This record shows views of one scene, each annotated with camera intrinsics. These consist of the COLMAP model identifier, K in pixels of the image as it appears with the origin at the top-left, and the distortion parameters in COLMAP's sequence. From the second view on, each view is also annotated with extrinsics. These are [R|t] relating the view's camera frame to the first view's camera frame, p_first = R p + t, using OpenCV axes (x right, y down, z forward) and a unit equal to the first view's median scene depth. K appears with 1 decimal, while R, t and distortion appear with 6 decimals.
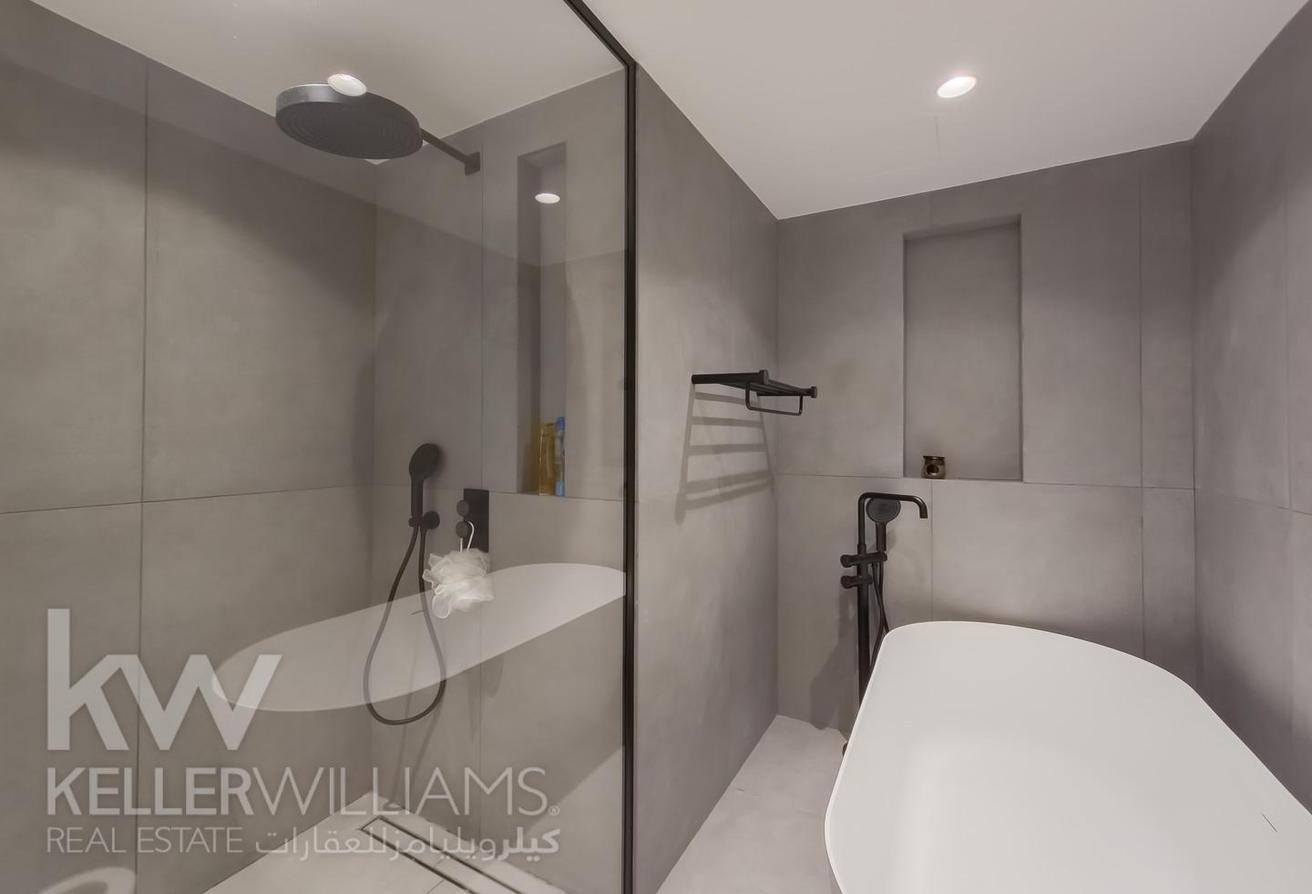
lens RADIAL K [[547.1, 0, 656.1], [0, 547.1, 442.8], [0, 0, 1]] dist [-0.000087, 0.000316]
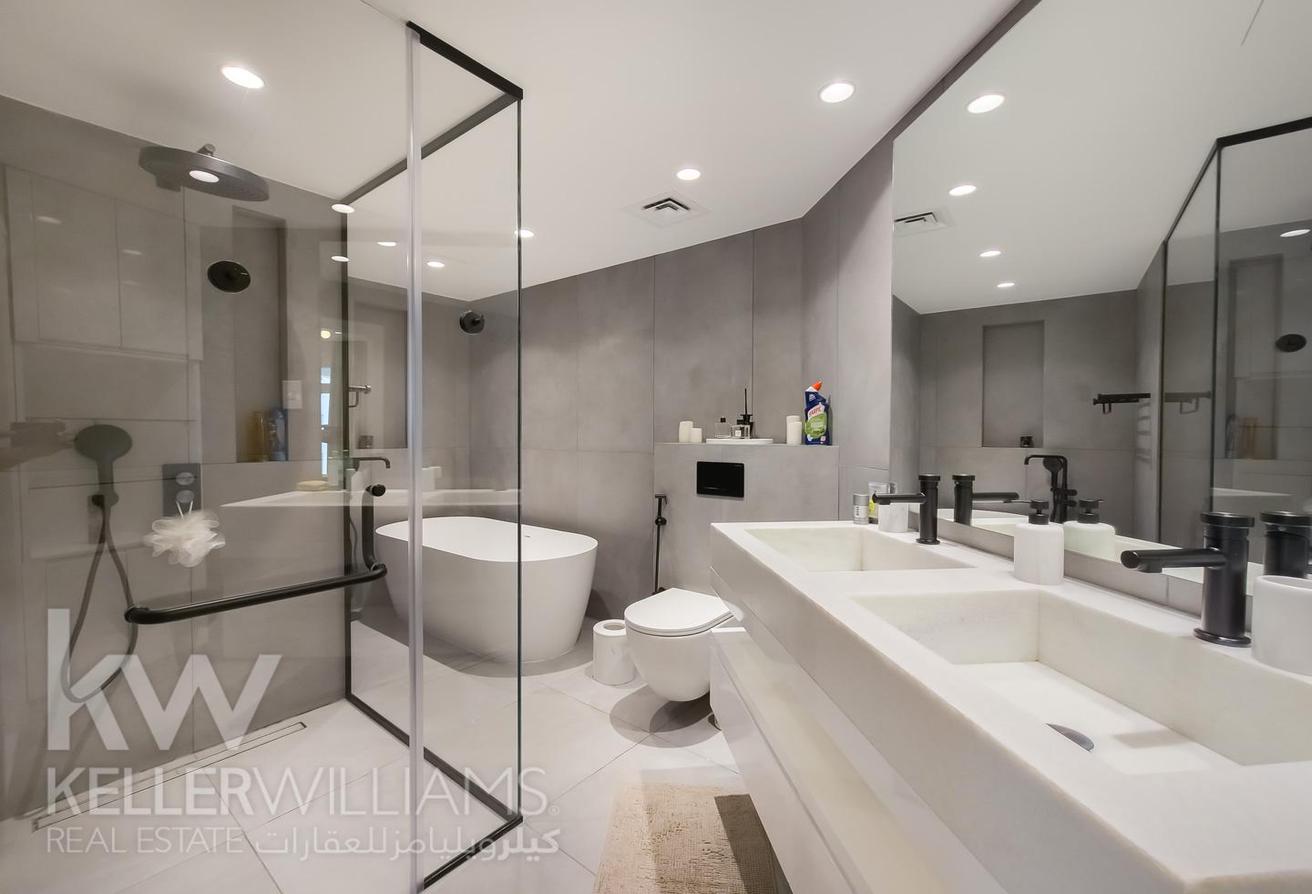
lens RADIAL K [[537.2, 0, 660.0], [0, 537.2, 459.0], [0, 0, 1]] dist [0.000793, 0.001064]
pose [[0.149096, -0.045726, 0.987765, -1.152996], [-0.007516, 0.998849, 0.047374, 0.011156], [-0.988794, -0.014487, 0.148581, -0.194668]]
